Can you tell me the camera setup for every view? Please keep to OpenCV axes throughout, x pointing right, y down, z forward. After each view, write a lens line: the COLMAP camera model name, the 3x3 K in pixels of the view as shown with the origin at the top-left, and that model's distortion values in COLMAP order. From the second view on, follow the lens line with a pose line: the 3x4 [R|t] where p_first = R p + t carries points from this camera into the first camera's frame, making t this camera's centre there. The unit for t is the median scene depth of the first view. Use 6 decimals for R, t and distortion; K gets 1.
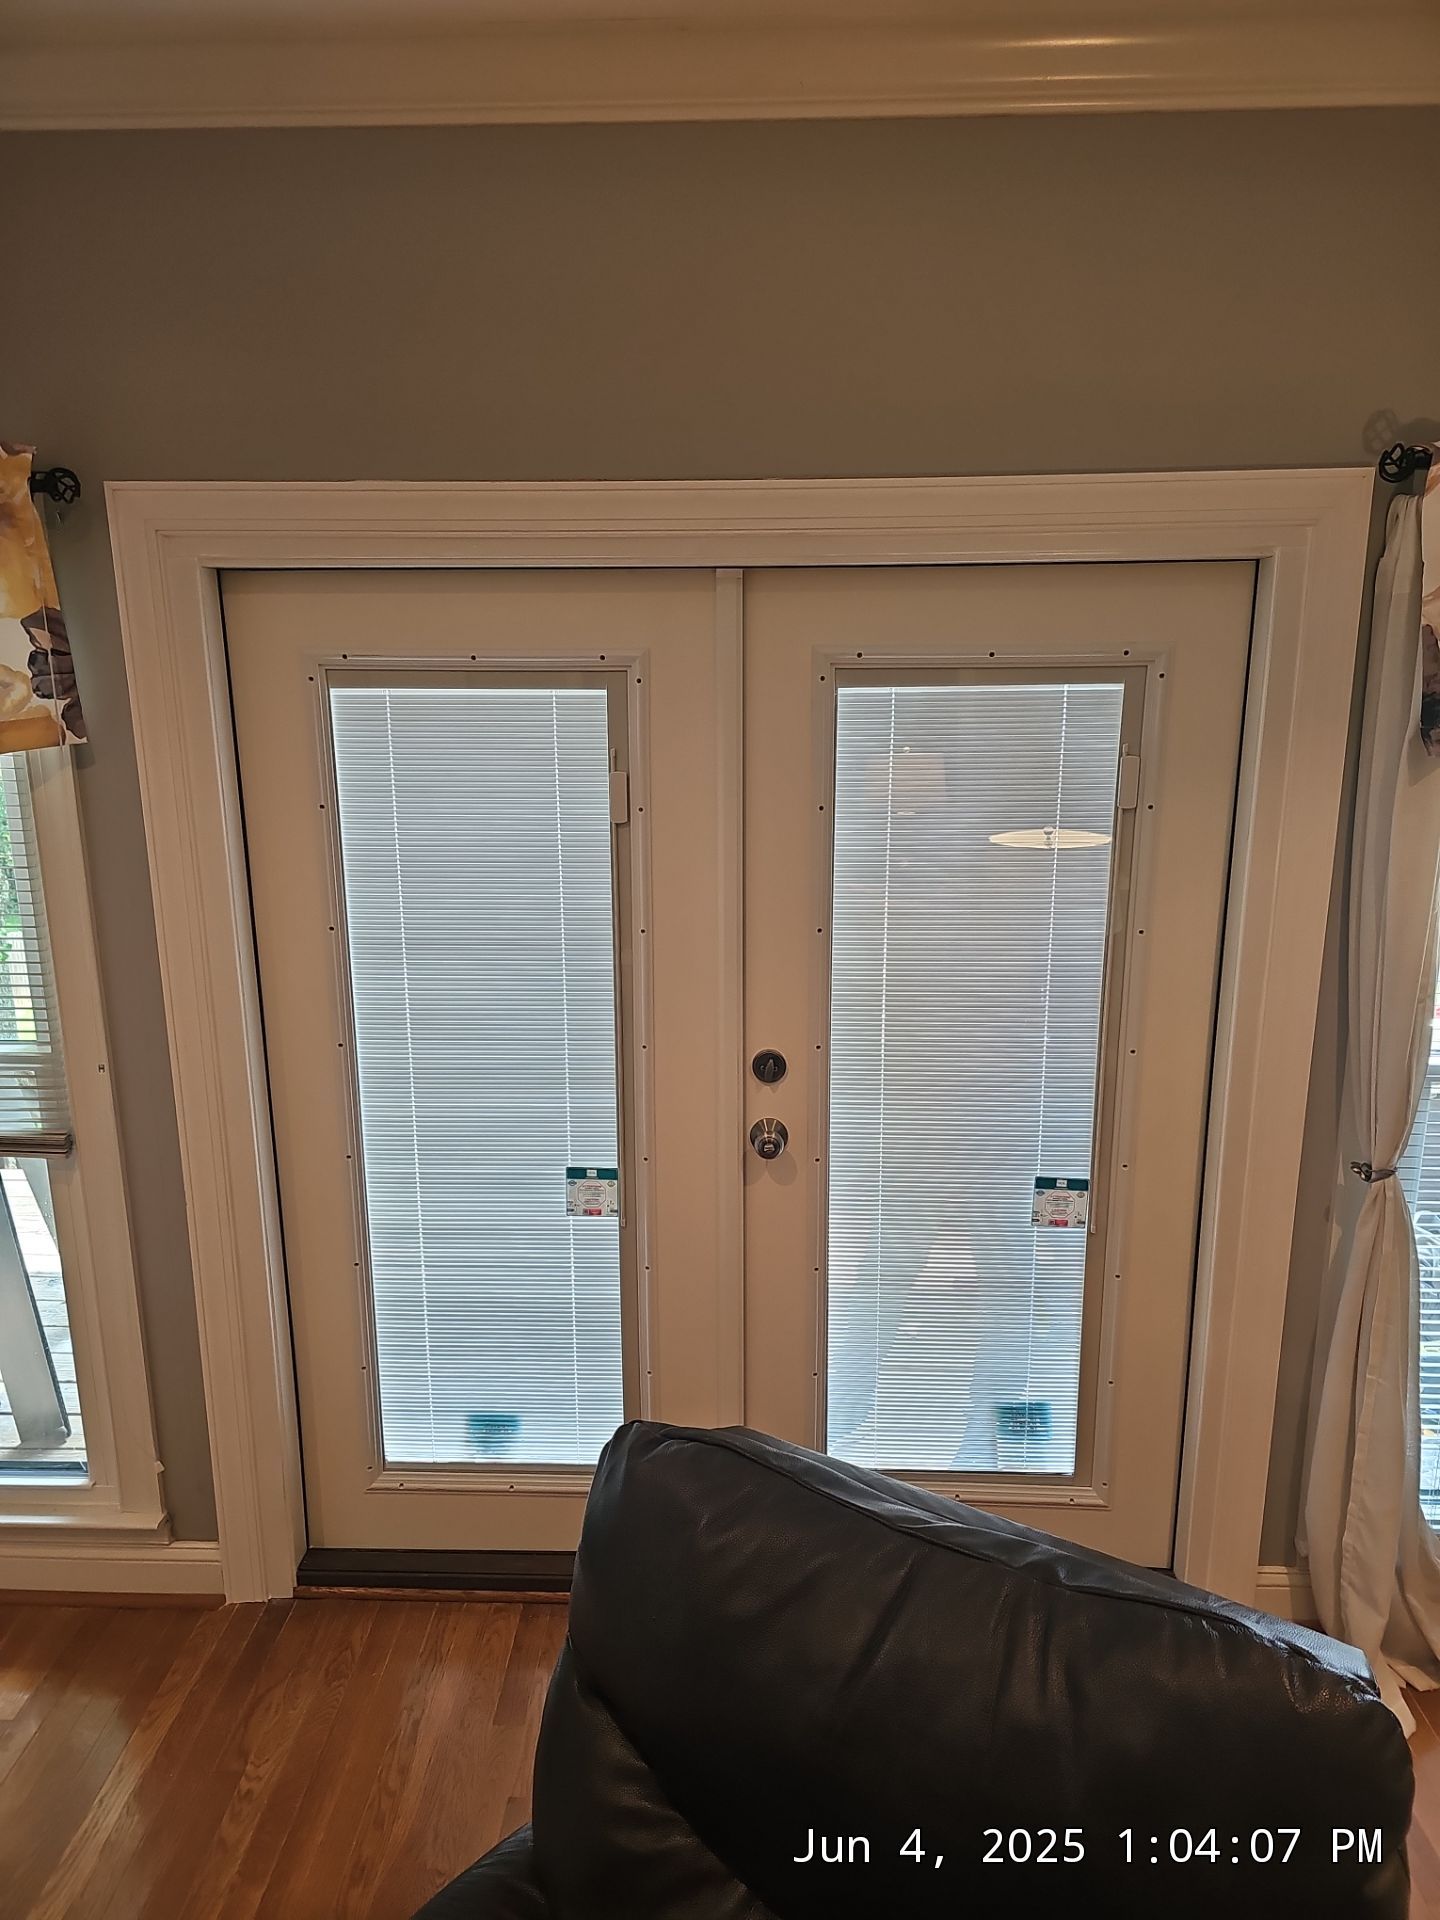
lens RADIAL K [[1296.5, 0, 720.8], [0, 1296.5, 954.1], [0, 0, 1]] dist [0.031019, -0.028596]
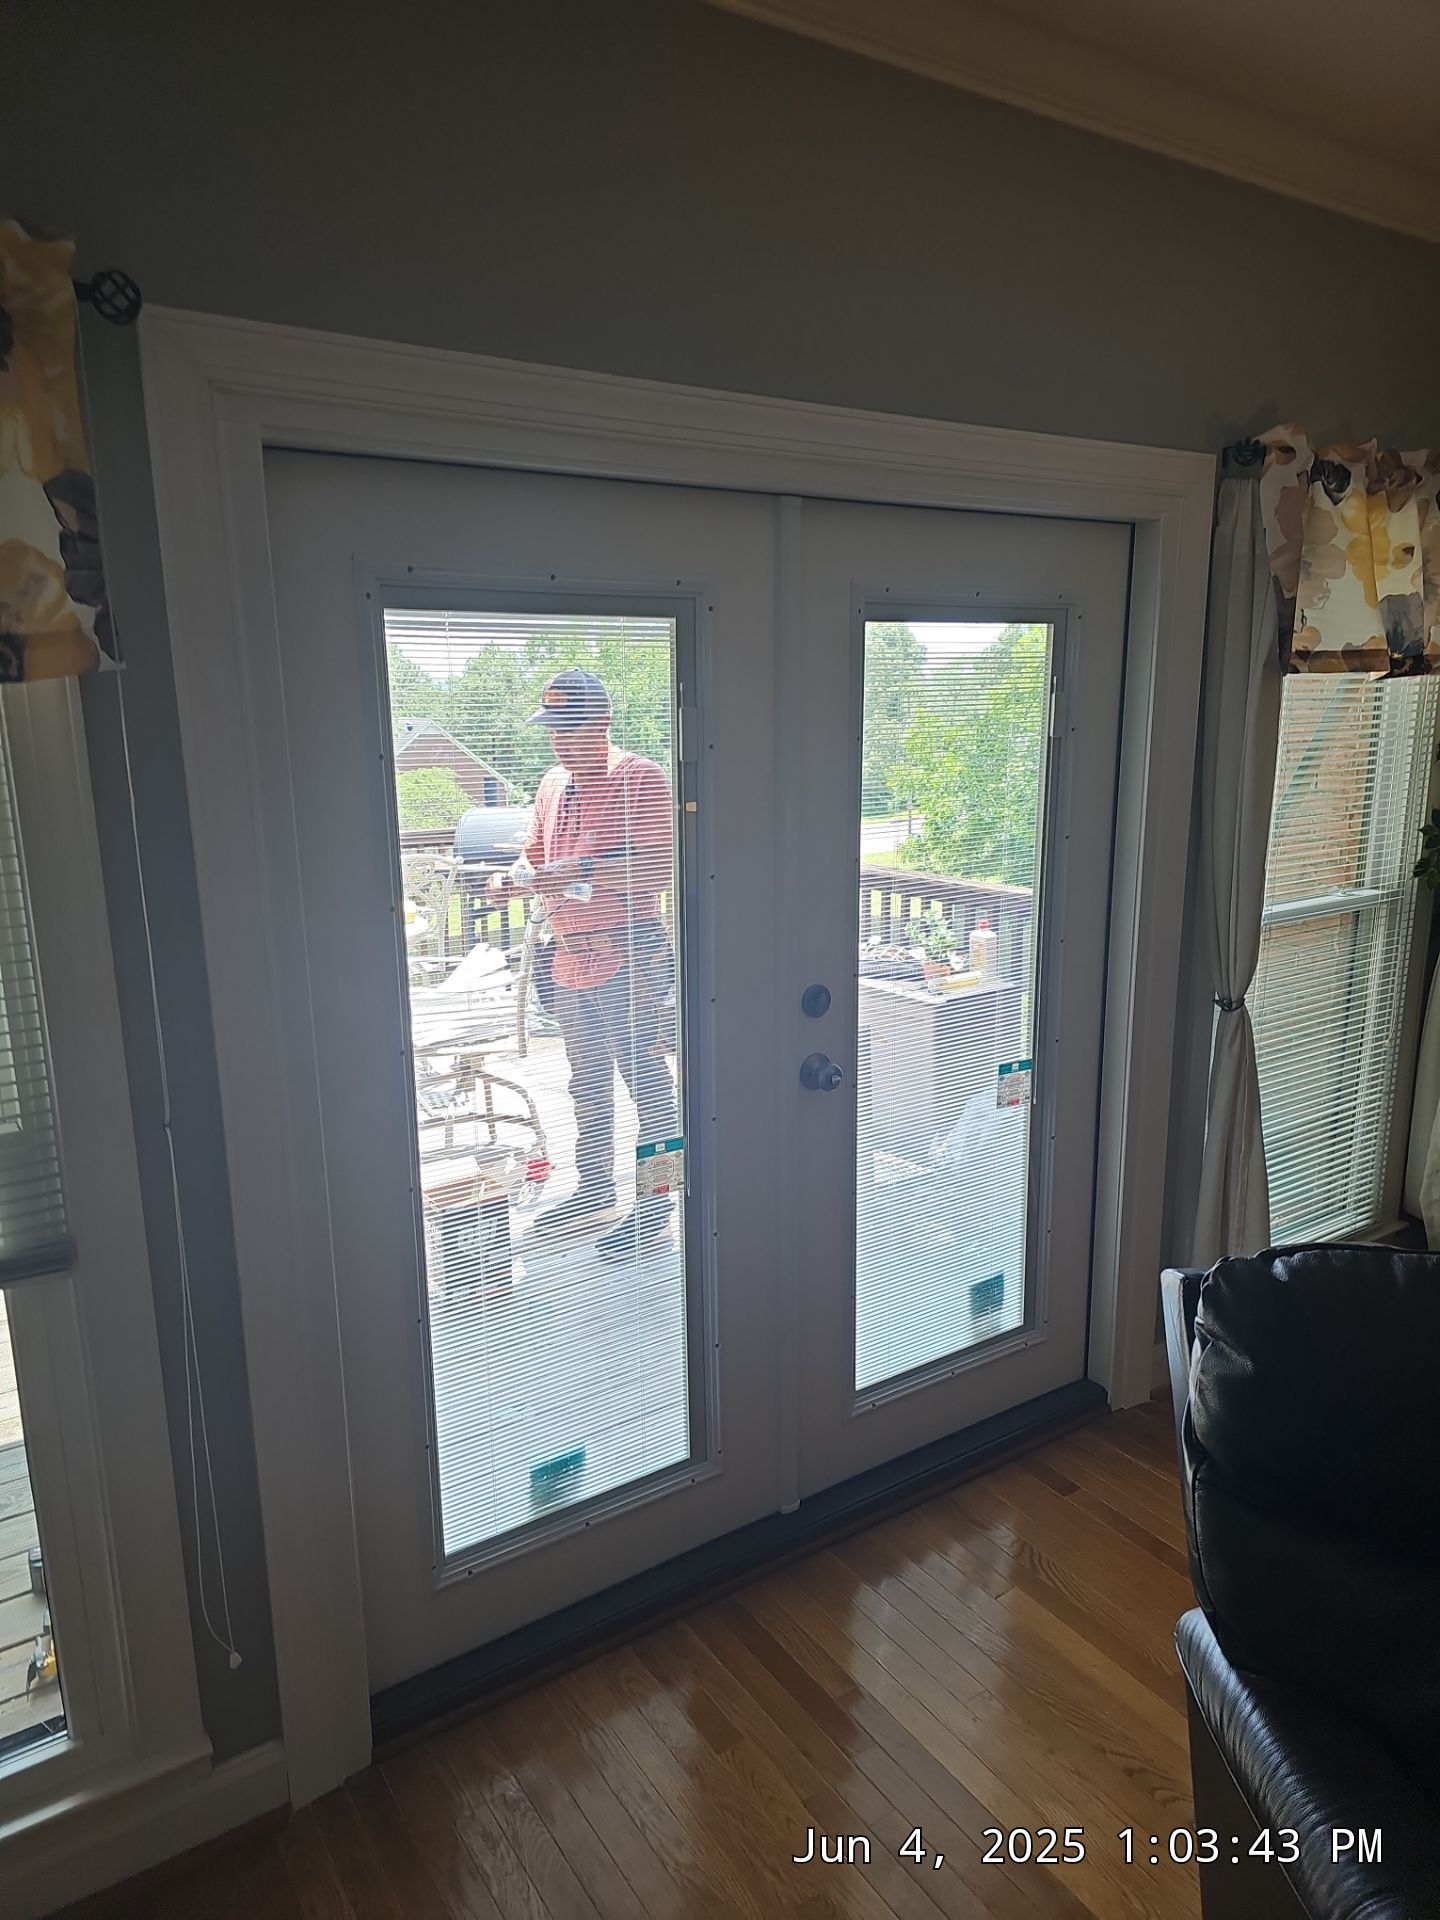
lens RADIAL K [[1296.5, 0, 735.4], [0, 1296.5, 970.8], [0, 0, 1]] dist [0.031019, -0.028596]
pose [[0.800695, -0.131823, 0.584389, -0.612539], [0.140252, 0.989628, 0.031069, 0.023876], [-0.582423, 0.057085, 0.810879, 0.221572]]
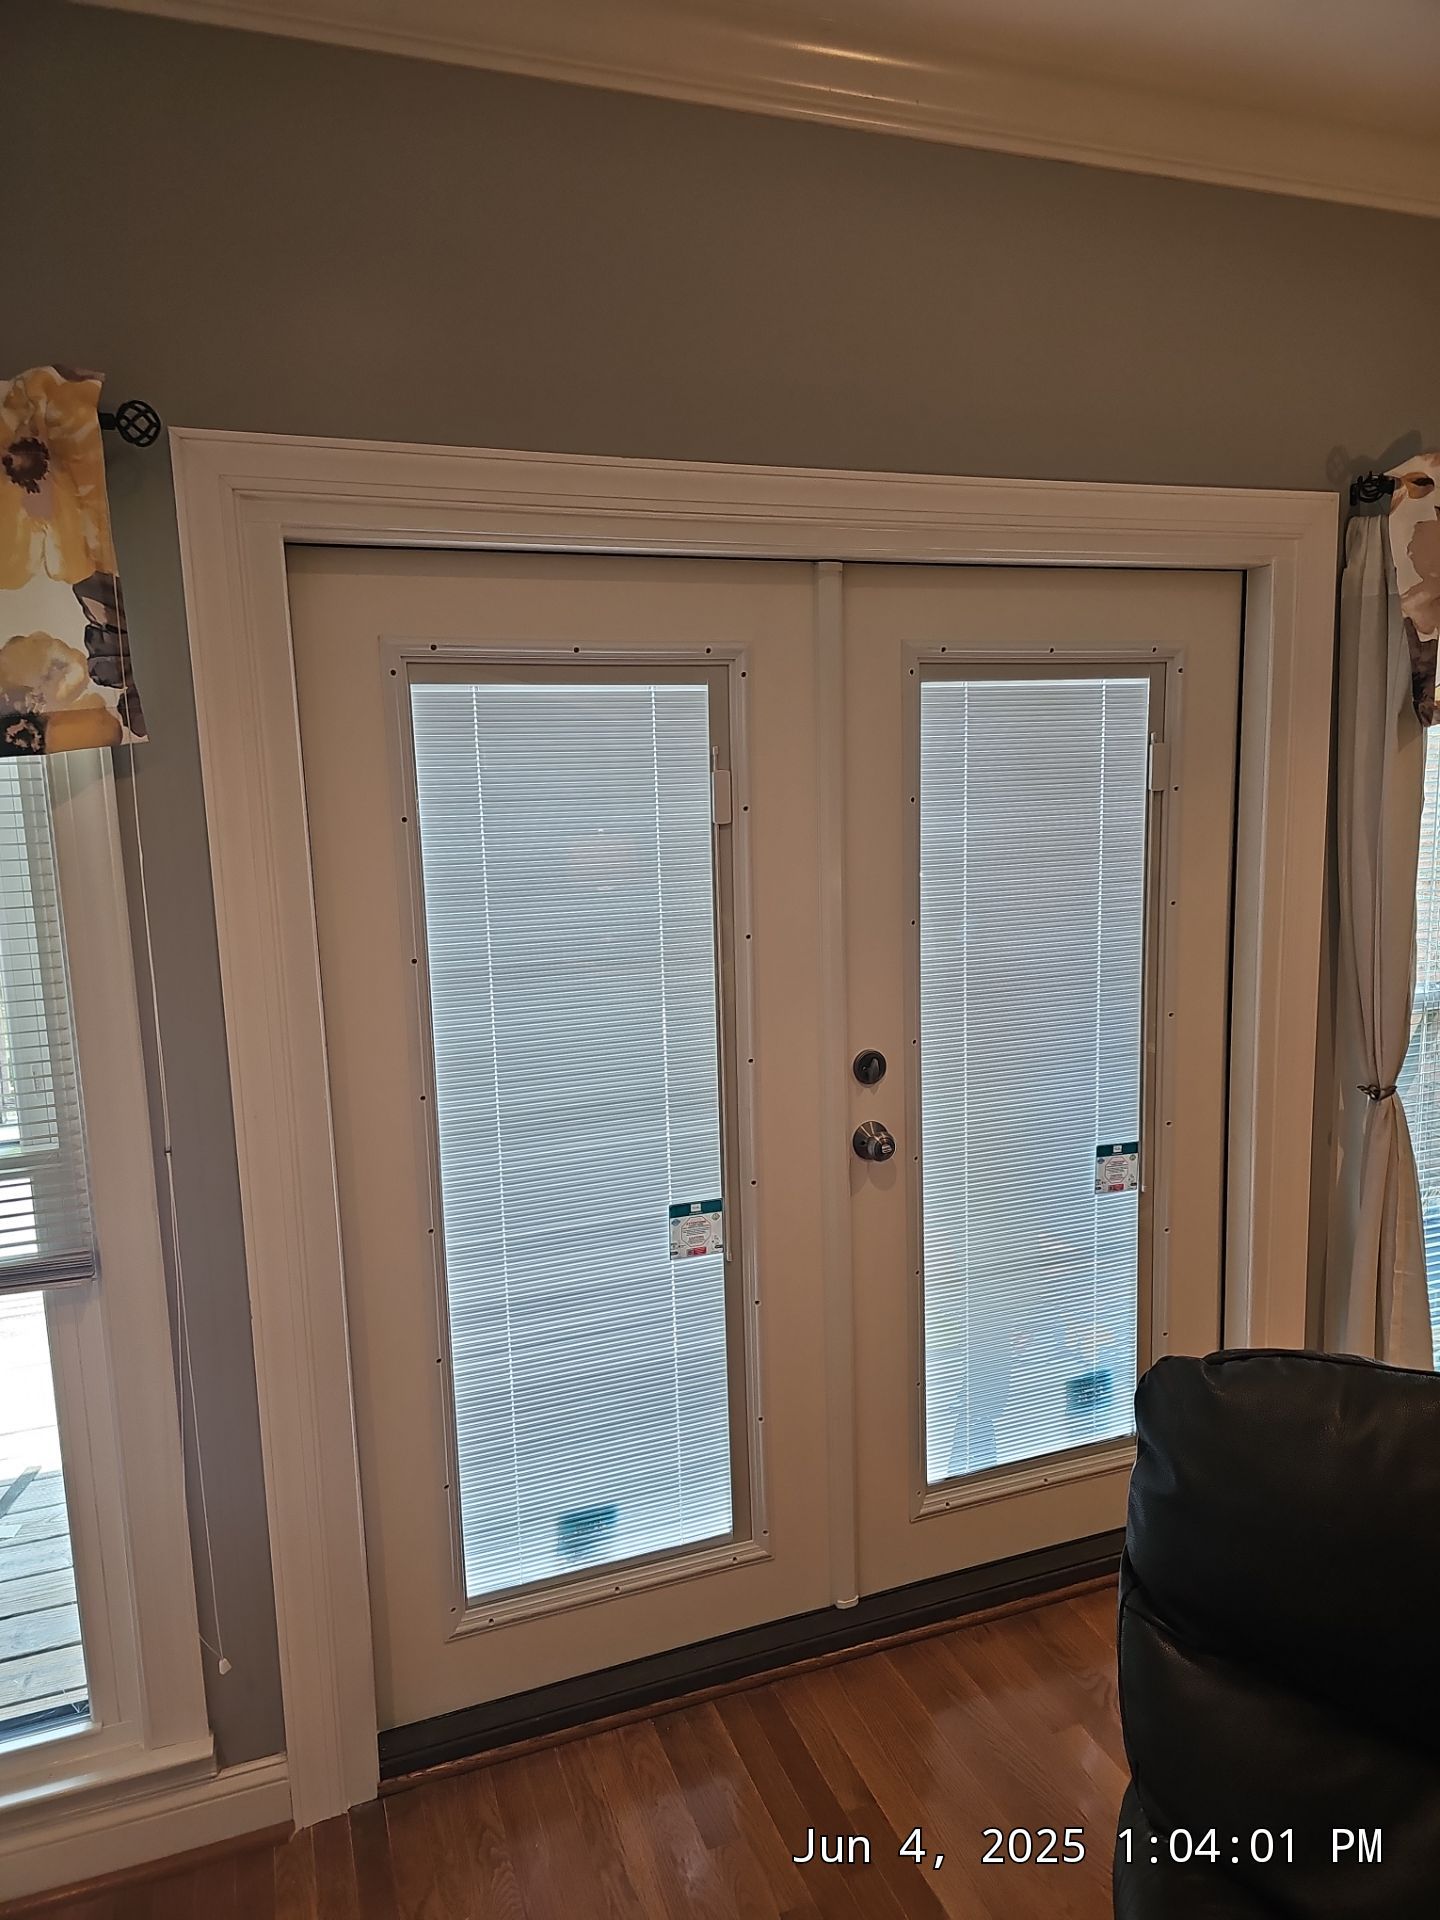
lens RADIAL K [[1296.5, 0, 718.2], [0, 1296.5, 959.5], [0, 0, 1]] dist [0.031019, -0.028596]
pose [[0.922044, -0.077626, 0.379221, -0.444169], [0.111507, 0.991422, -0.068177, 0.061302], [-0.370676, 0.105148, 0.922791, 0.129528]]
